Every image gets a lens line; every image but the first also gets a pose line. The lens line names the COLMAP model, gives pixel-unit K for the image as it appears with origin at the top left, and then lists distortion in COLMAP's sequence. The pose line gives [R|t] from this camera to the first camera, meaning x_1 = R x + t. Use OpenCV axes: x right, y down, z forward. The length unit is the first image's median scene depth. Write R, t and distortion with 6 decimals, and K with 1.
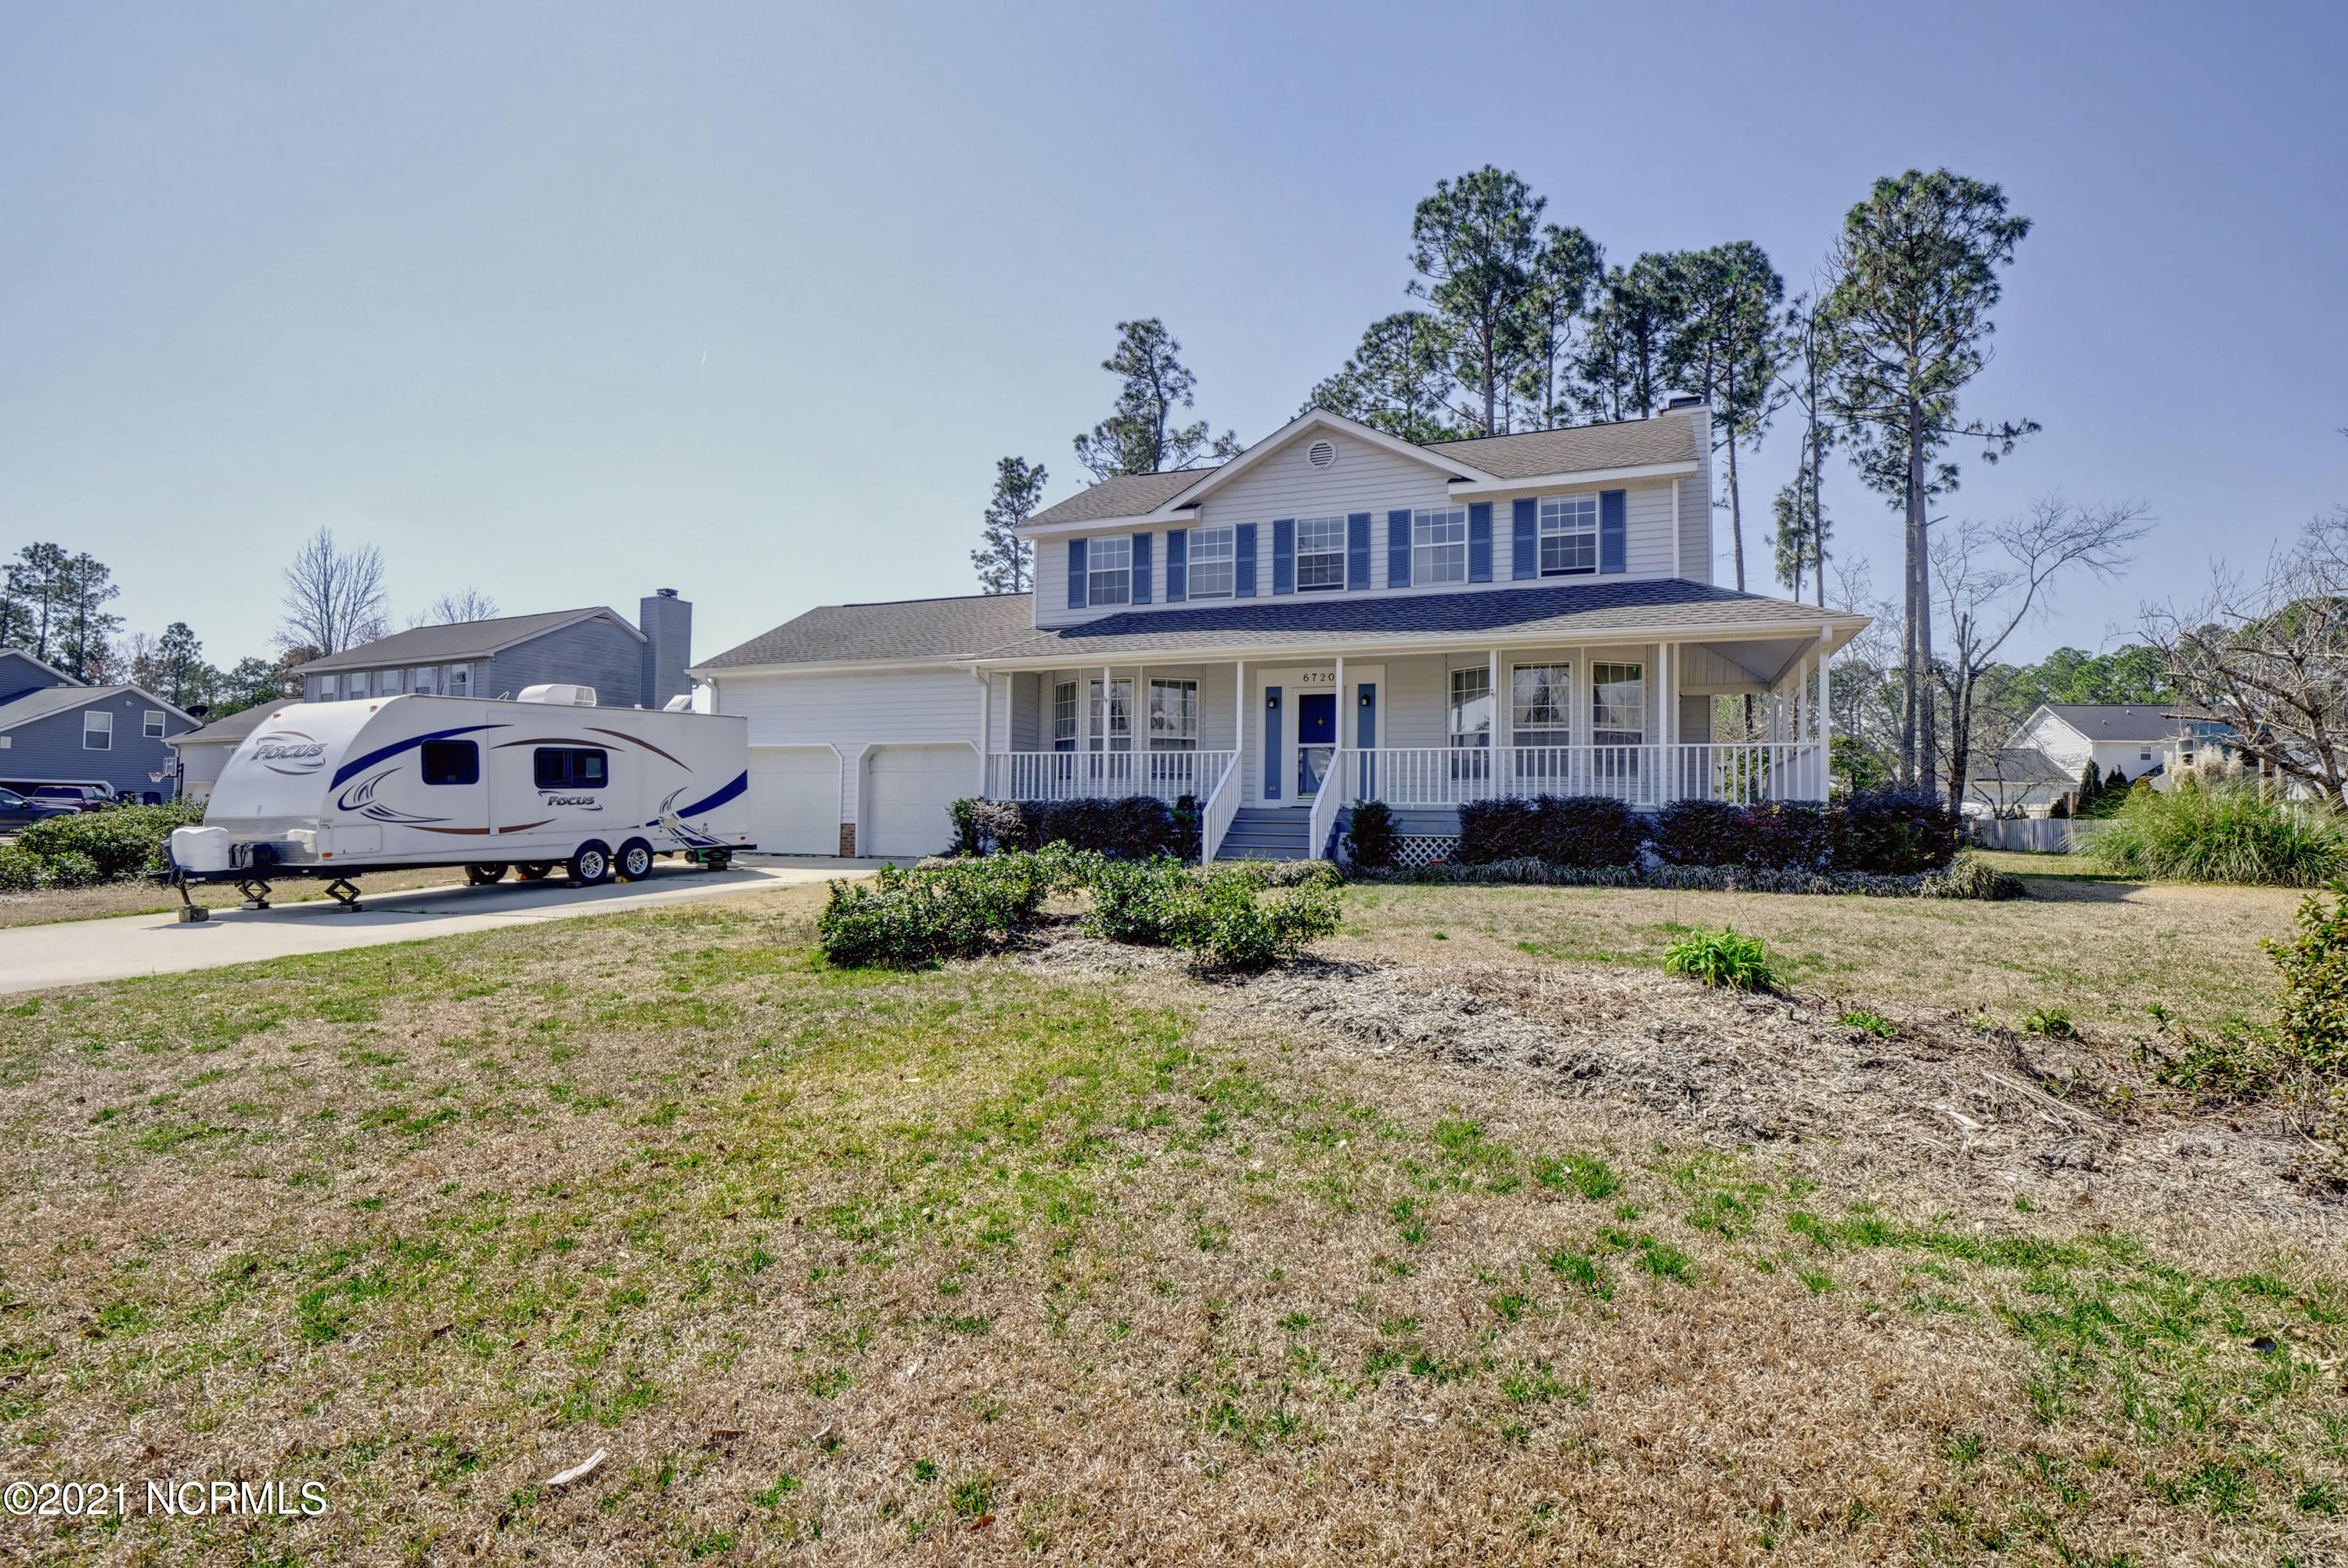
lens RADIAL K [[1142.4, 0, 1179.5], [0, 1142.4, 786.9], [0, 0, 1]] dist [-0.014069, 0.000564]
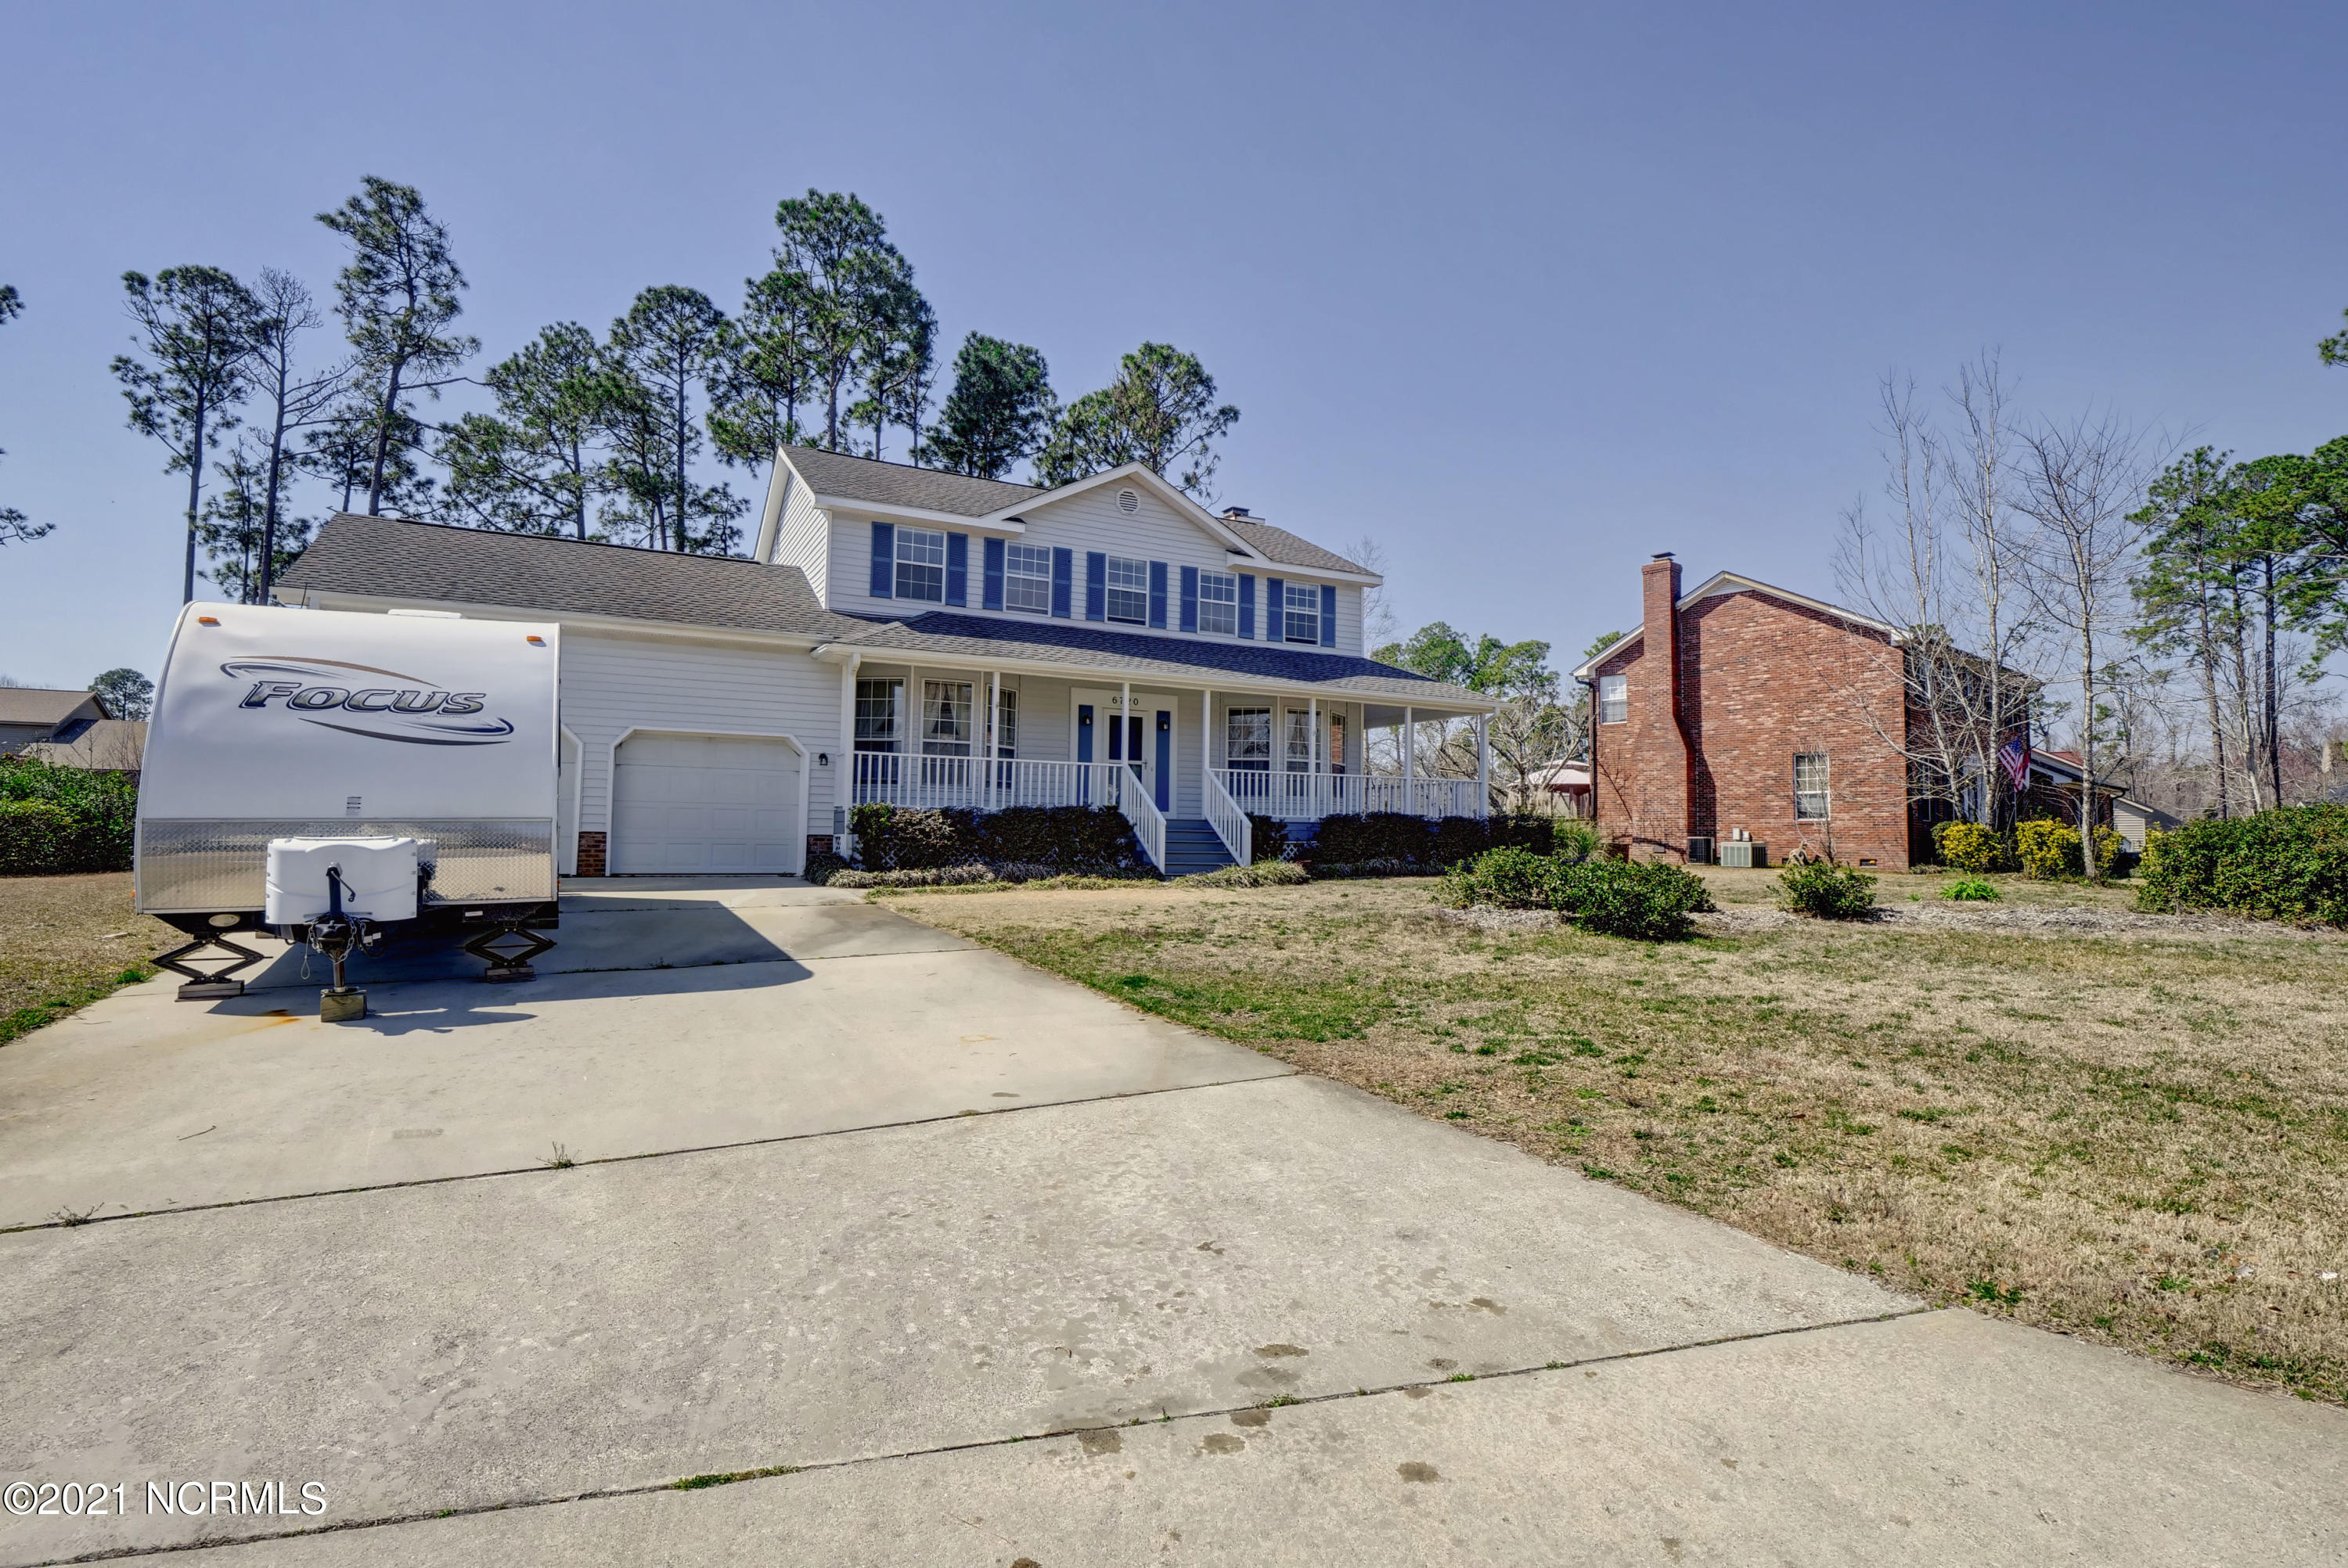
lens RADIAL K [[1142.4, 0, 1170.2], [0, 1142.4, 785.6], [0, 0, 1]] dist [-0.014069, 0.000564]
pose [[0.637349, 0.032856, 0.769874, -0.689206], [-0.025449, 0.999443, -0.021584, 0.009265], [-0.770155, -0.005836, 0.637831, 0.250267]]
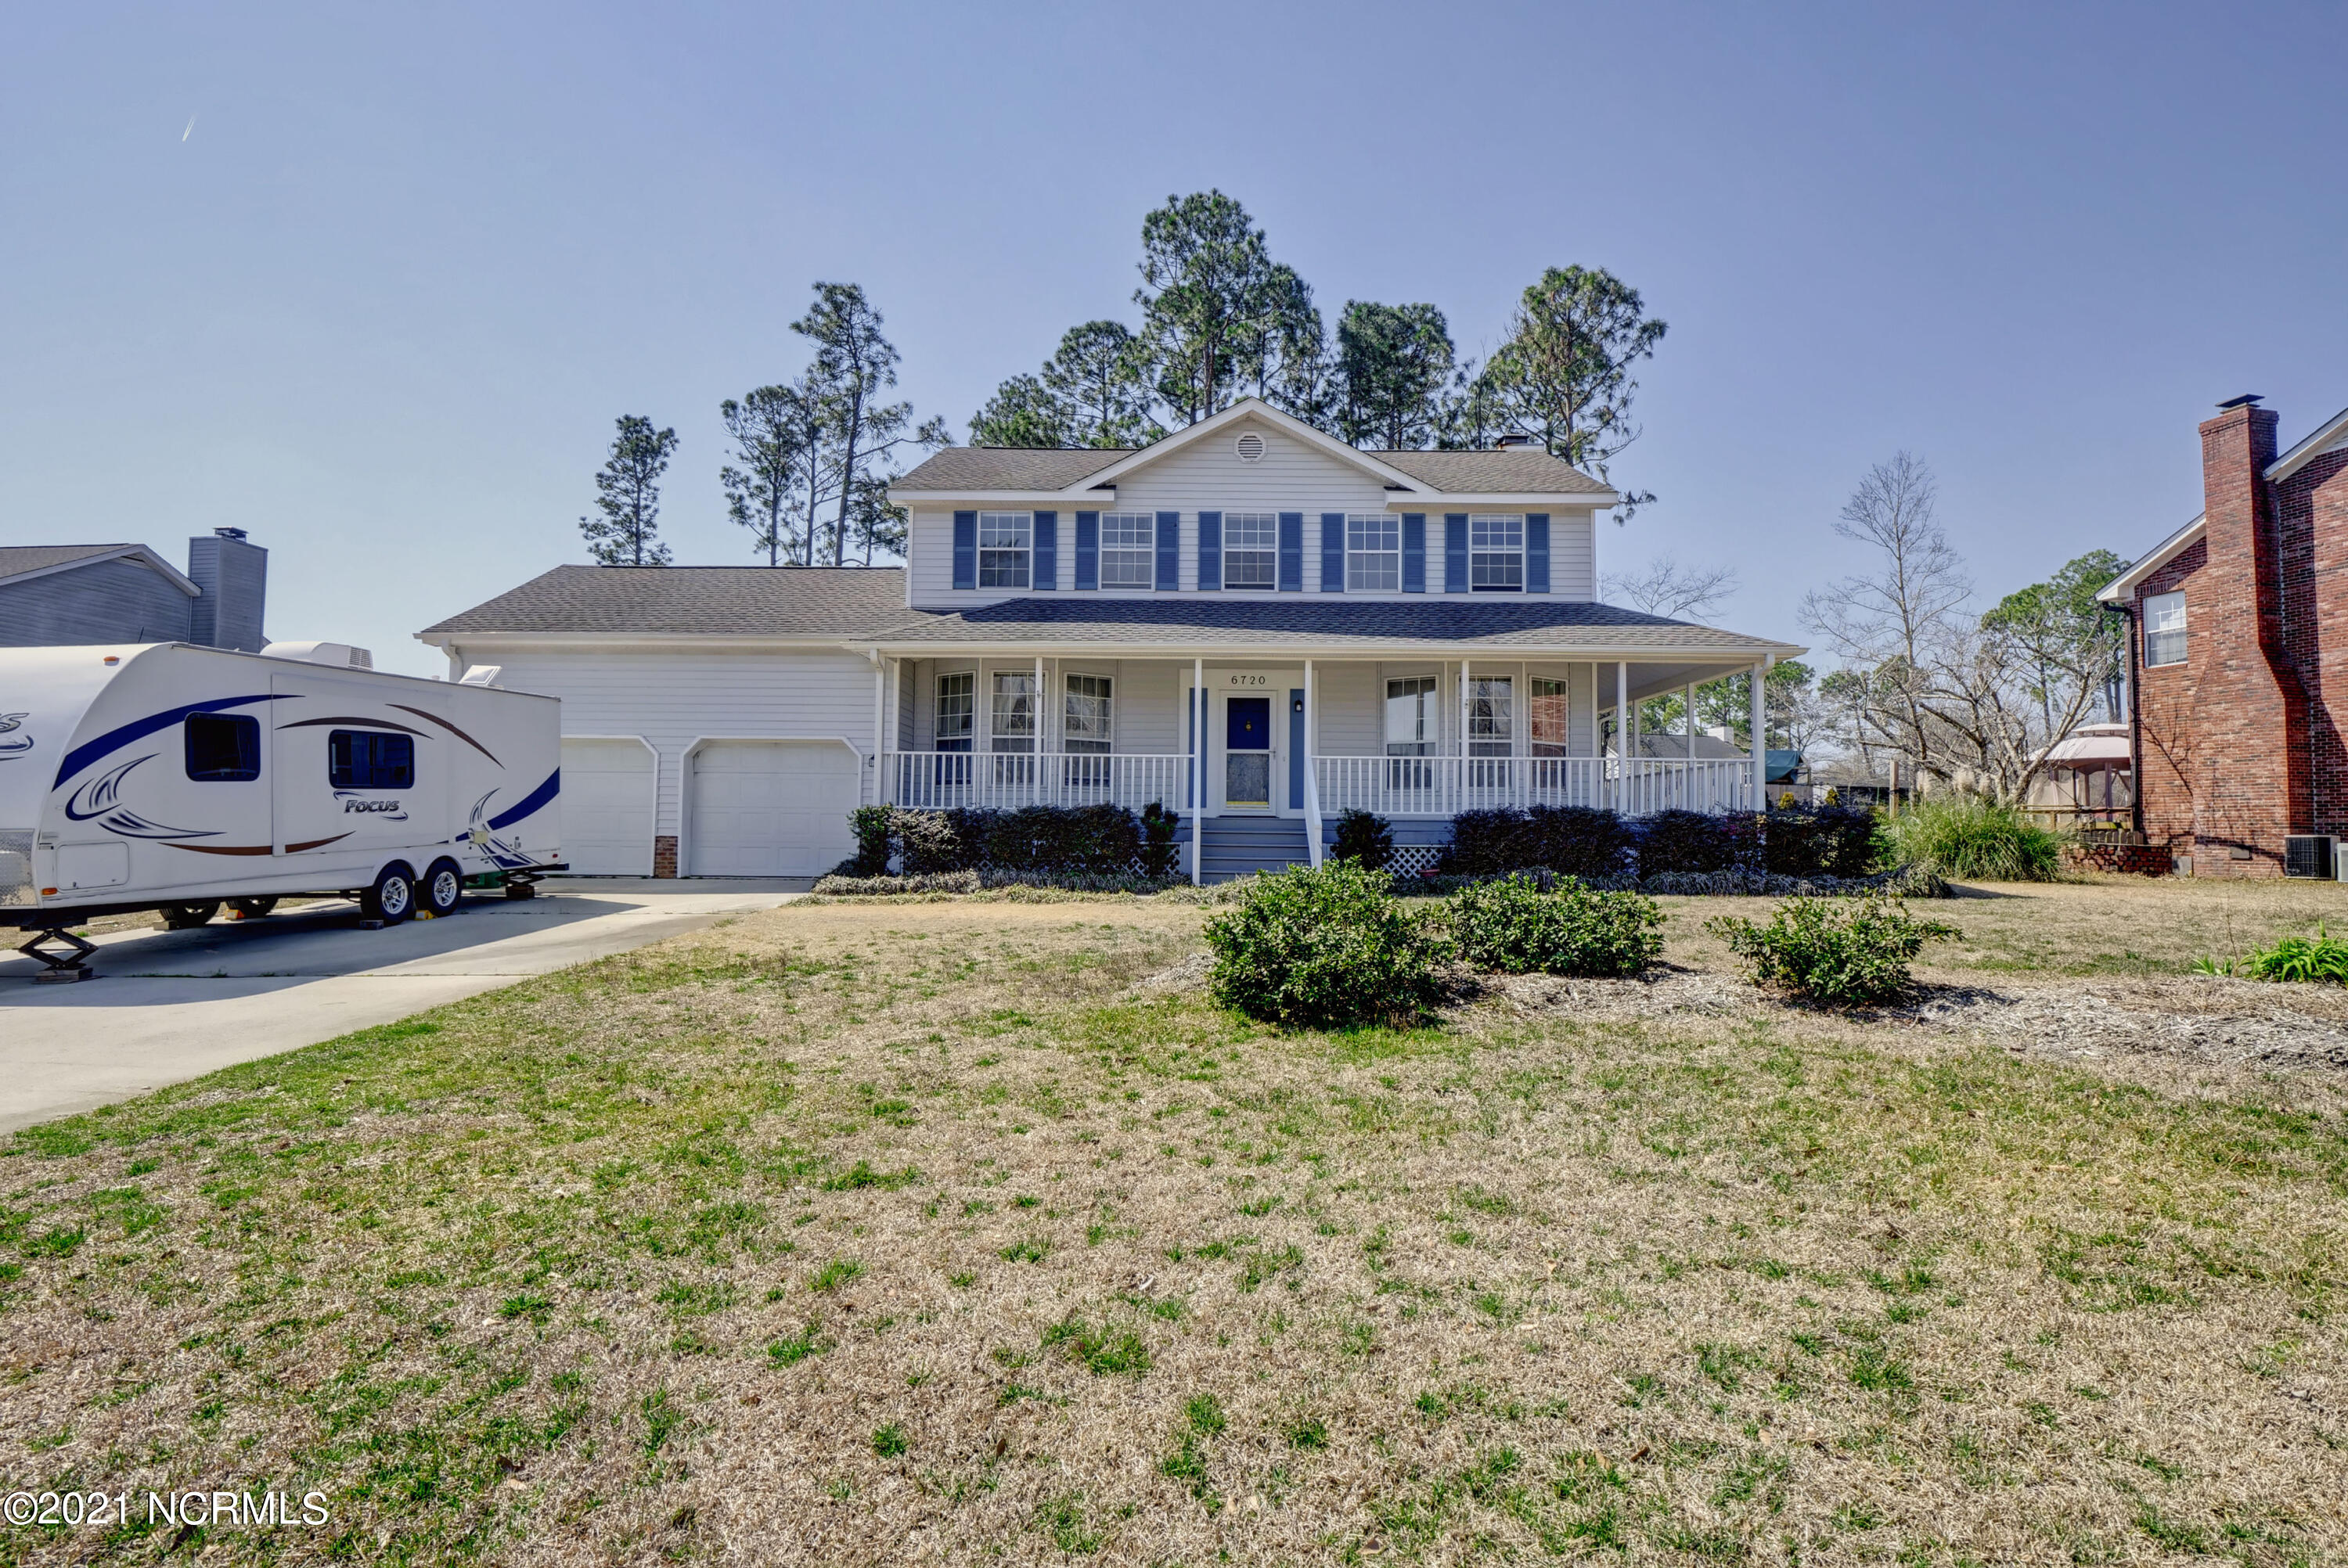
lens RADIAL K [[1142.4, 0, 1178.9], [0, 1142.4, 781.6], [0, 0, 1]] dist [-0.014069, 0.000564]
pose [[0.930875, 0.012590, 0.365120, -0.272619], [-0.008182, 0.999874, -0.013617, 0.002057], [-0.365246, 0.009688, 0.930861, 0.132326]]
